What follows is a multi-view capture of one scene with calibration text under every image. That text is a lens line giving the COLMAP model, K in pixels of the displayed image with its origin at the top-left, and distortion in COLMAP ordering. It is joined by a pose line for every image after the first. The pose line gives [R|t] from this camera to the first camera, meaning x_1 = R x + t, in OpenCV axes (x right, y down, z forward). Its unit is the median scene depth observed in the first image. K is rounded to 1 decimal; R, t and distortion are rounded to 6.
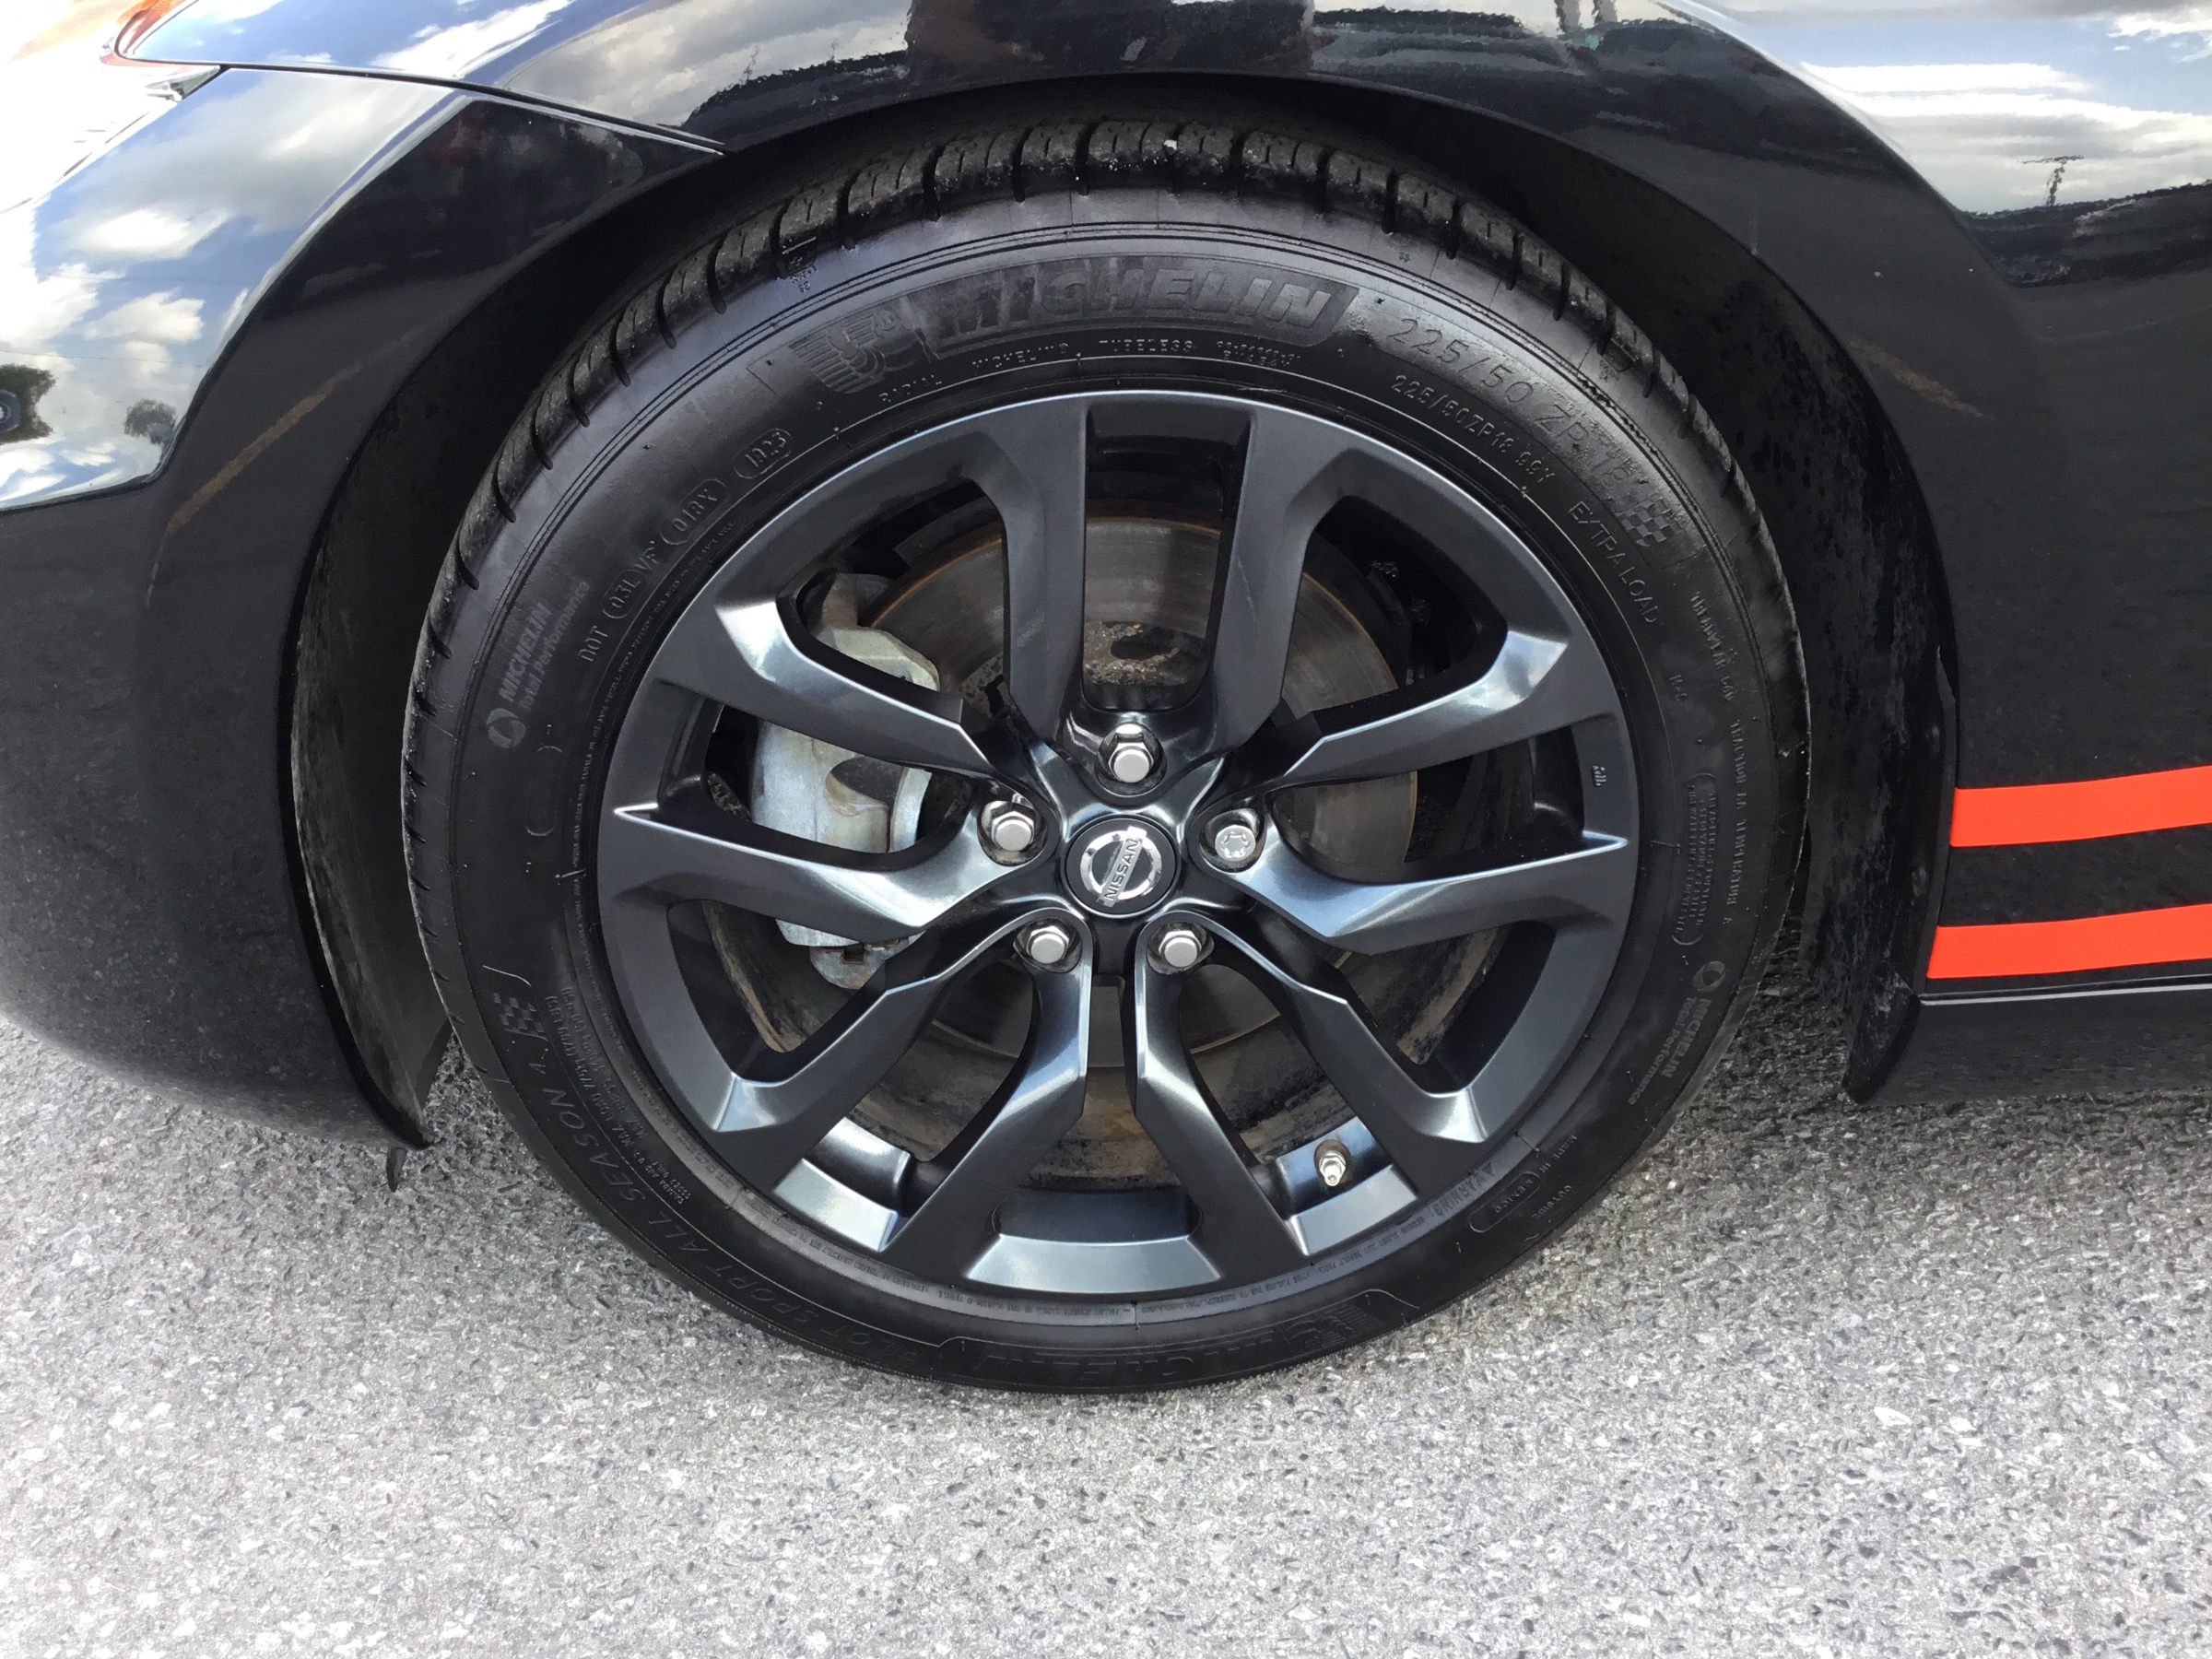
lens RADIAL K [[1854.8, 0, 1106.0], [0, 1854.8, 829.5], [0, 0, 1]] dist [0.044717, -0.002945]
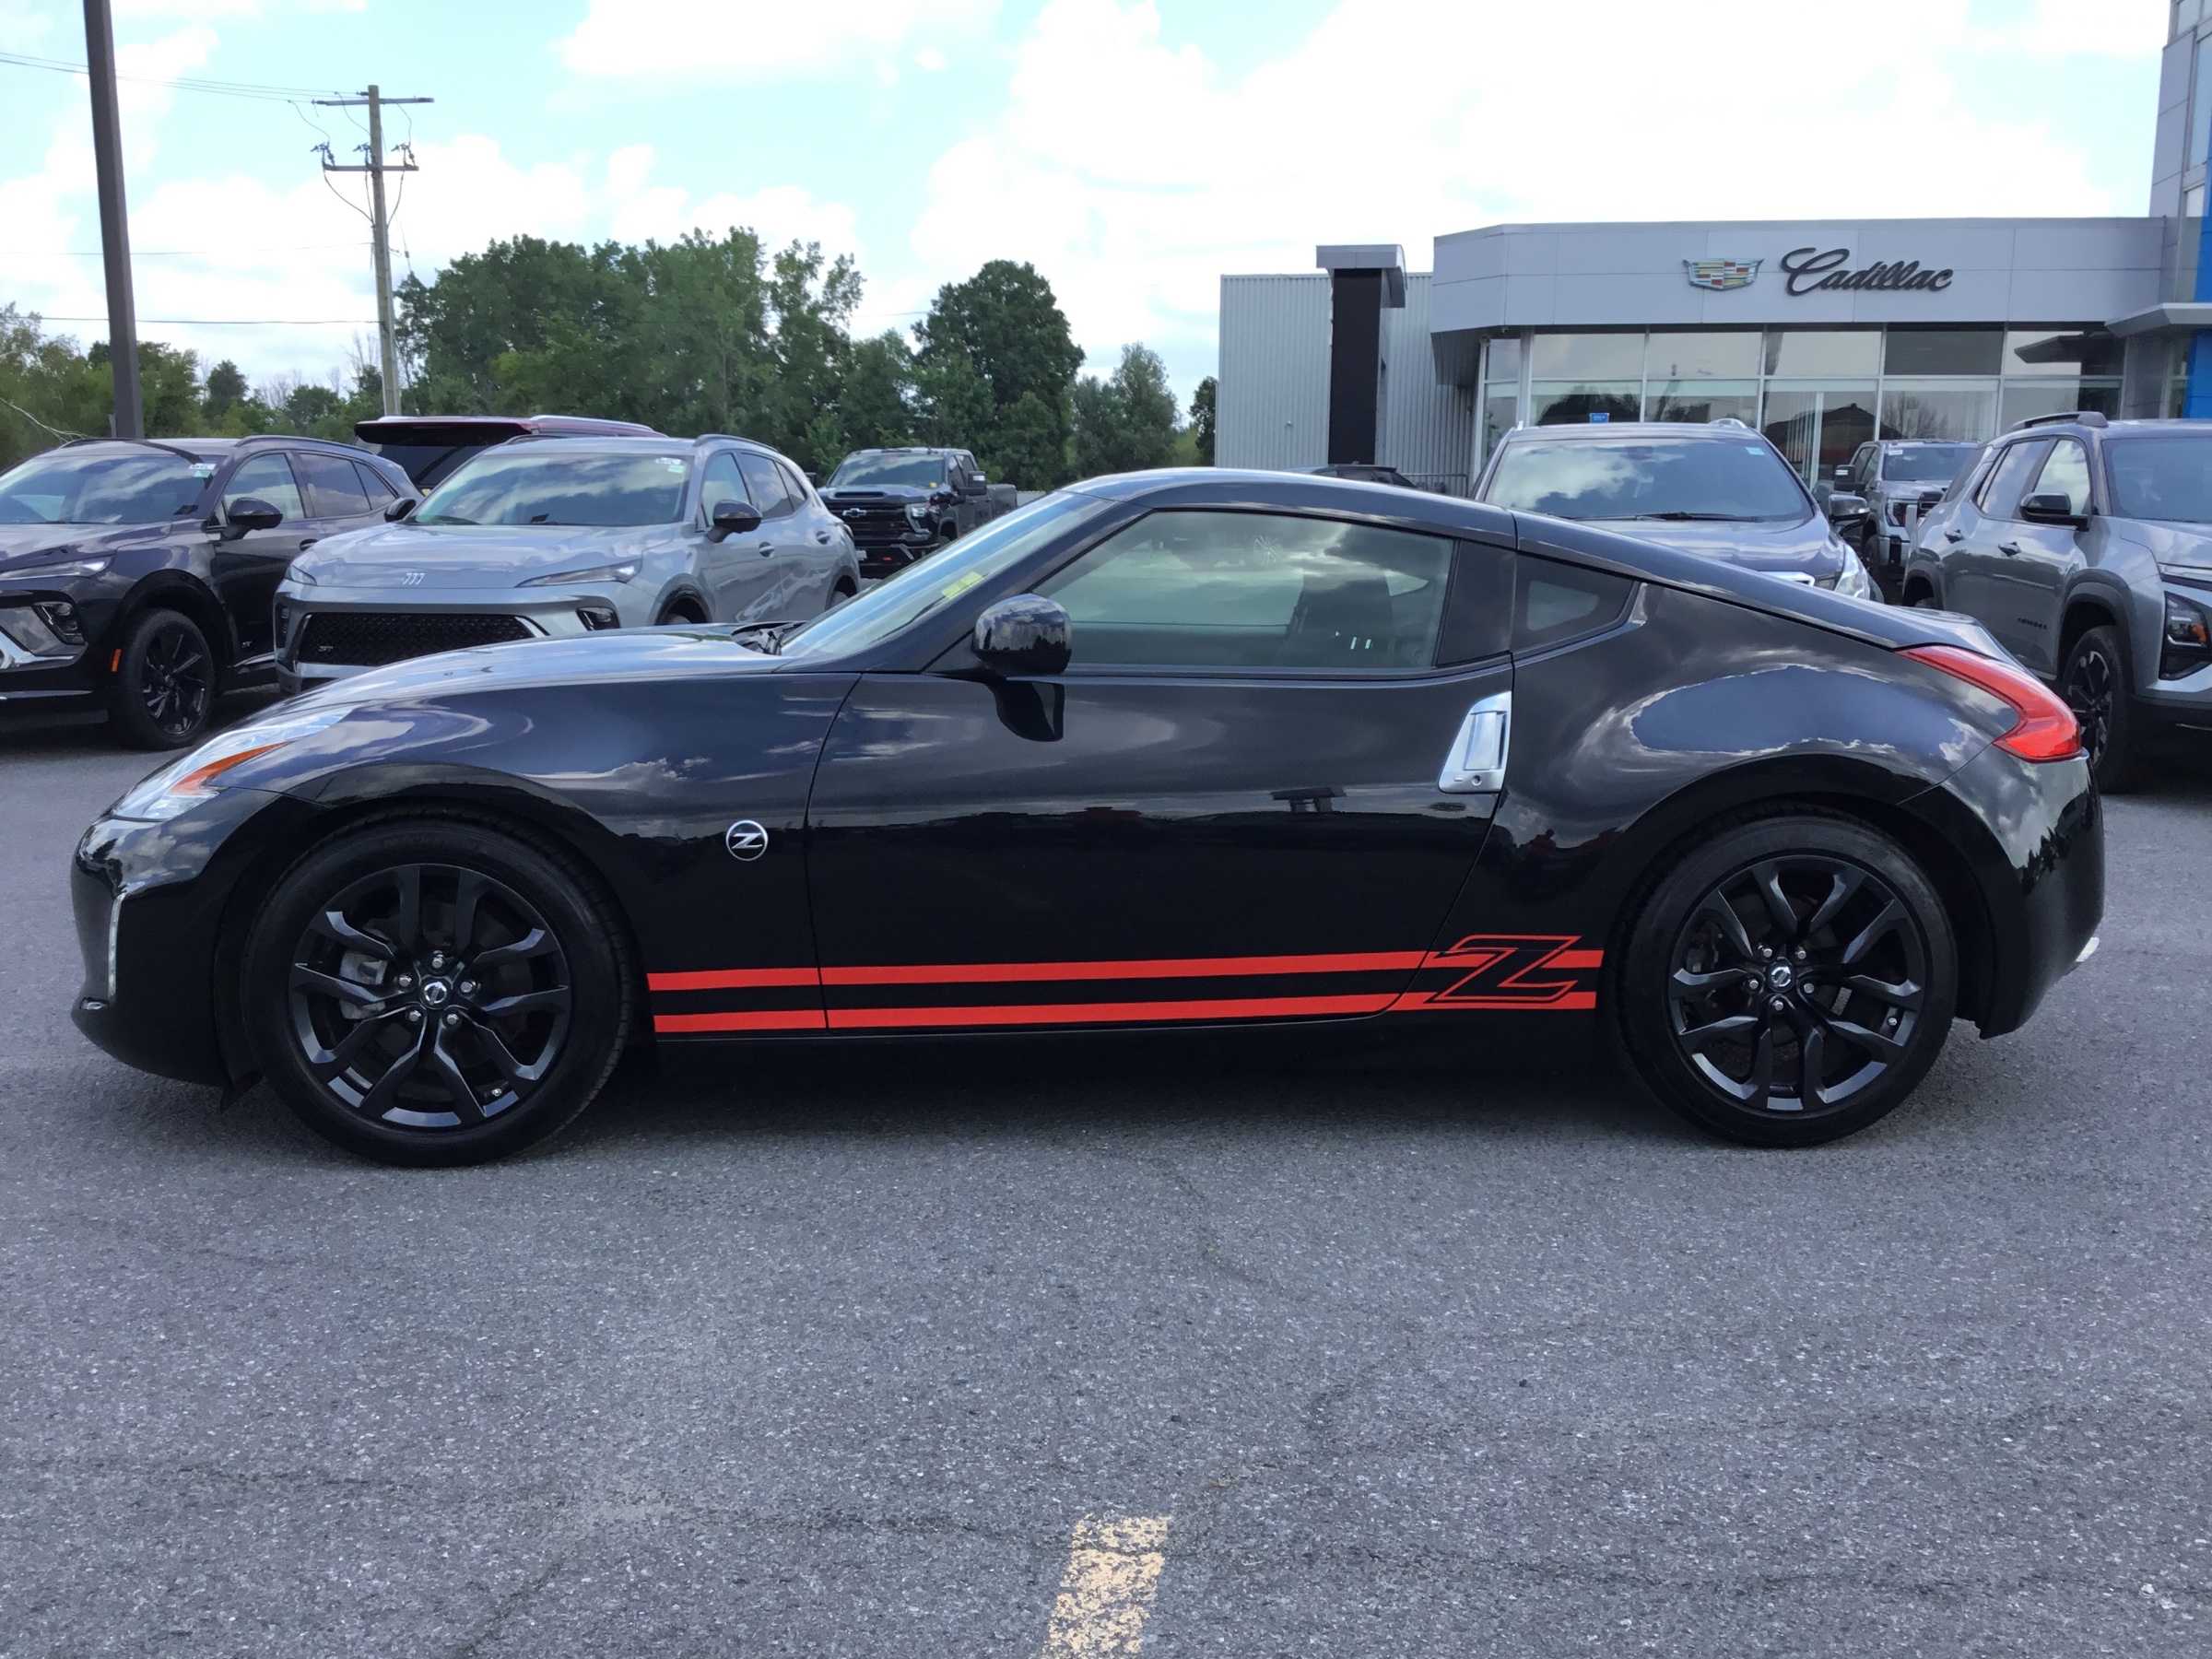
lens RADIAL K [[1988.4, 0, 1107.2], [0, 1988.4, 779.4], [0, 0, 1]] dist [0.089809, -0.177211]
pose [[0.999034, 0.036414, 0.024601, 1.241776], [-0.025437, 0.935663, -0.351976, 1.001080], [-0.035835, 0.351010, 0.935686, -2.956102]]
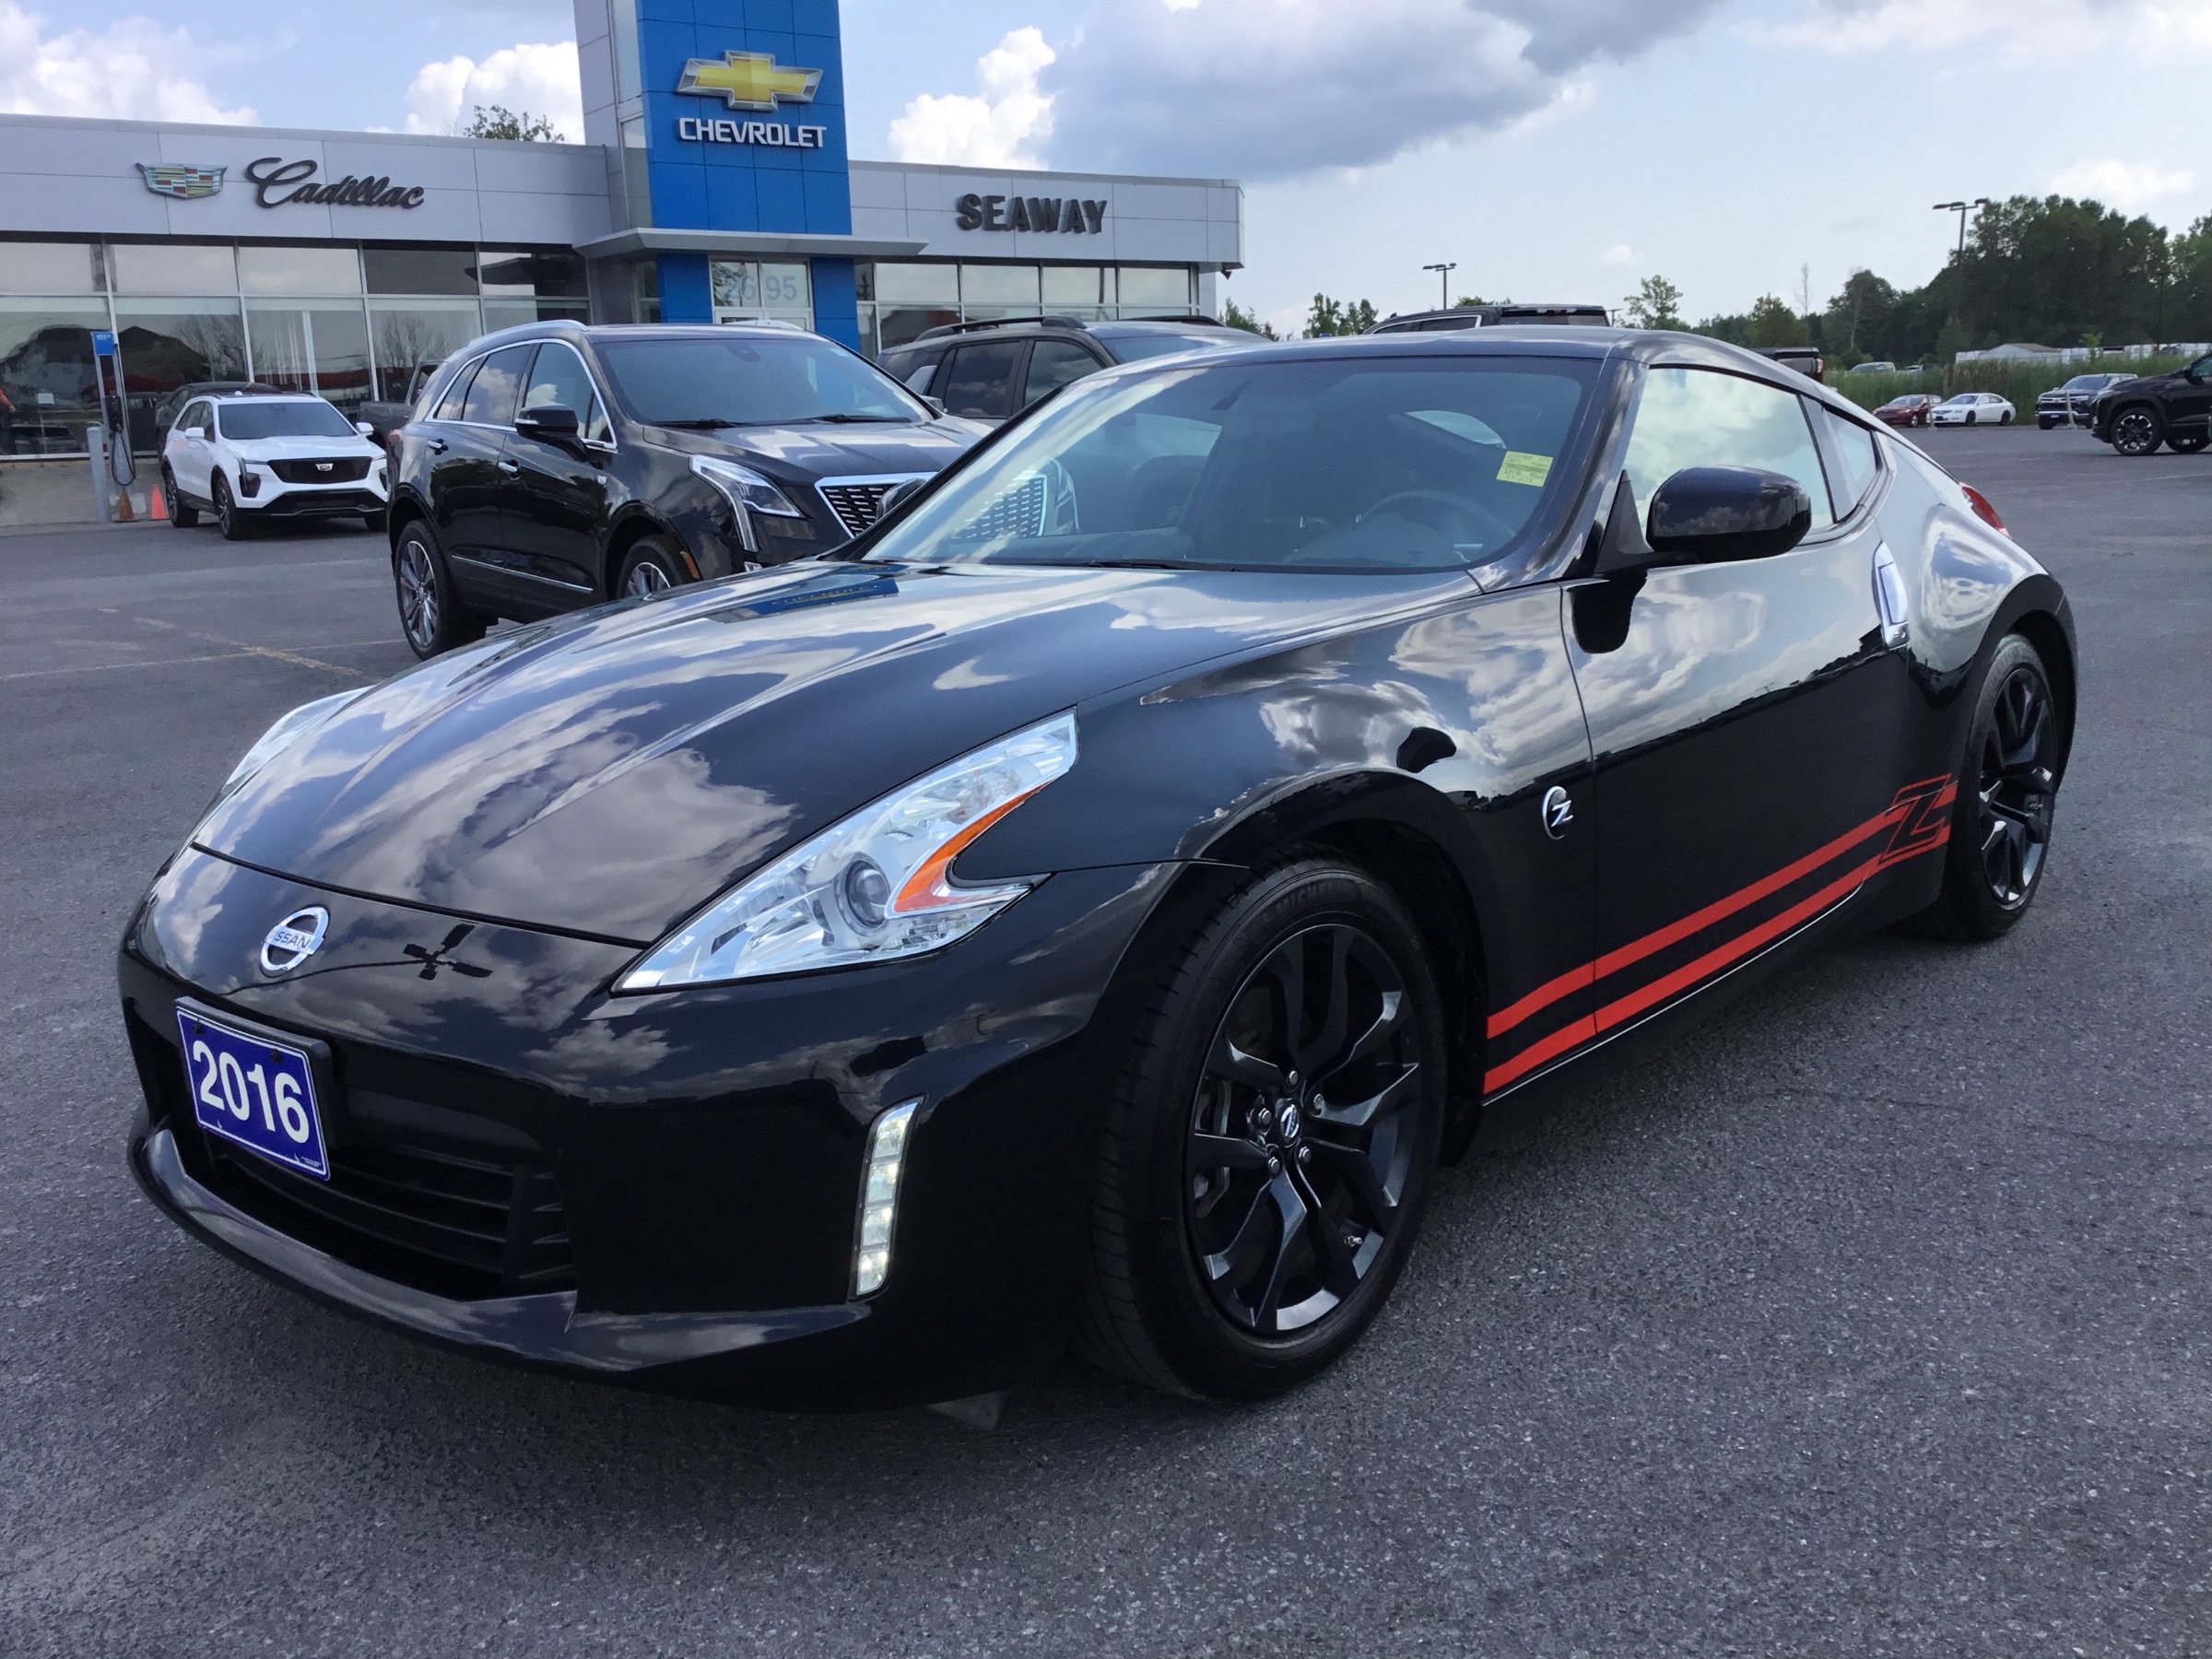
lens RADIAL K [[1988.4, 0, 1107.2], [0, 1988.4, 779.4], [0, 0, 1]] dist [0.089809, -0.177211]
pose [[0.698554, -0.121601, 0.705149, -1.973060], [0.350058, 0.917555, -0.188554, 0.016396], [-0.624084, 0.378558, 0.683530, -0.819308]]
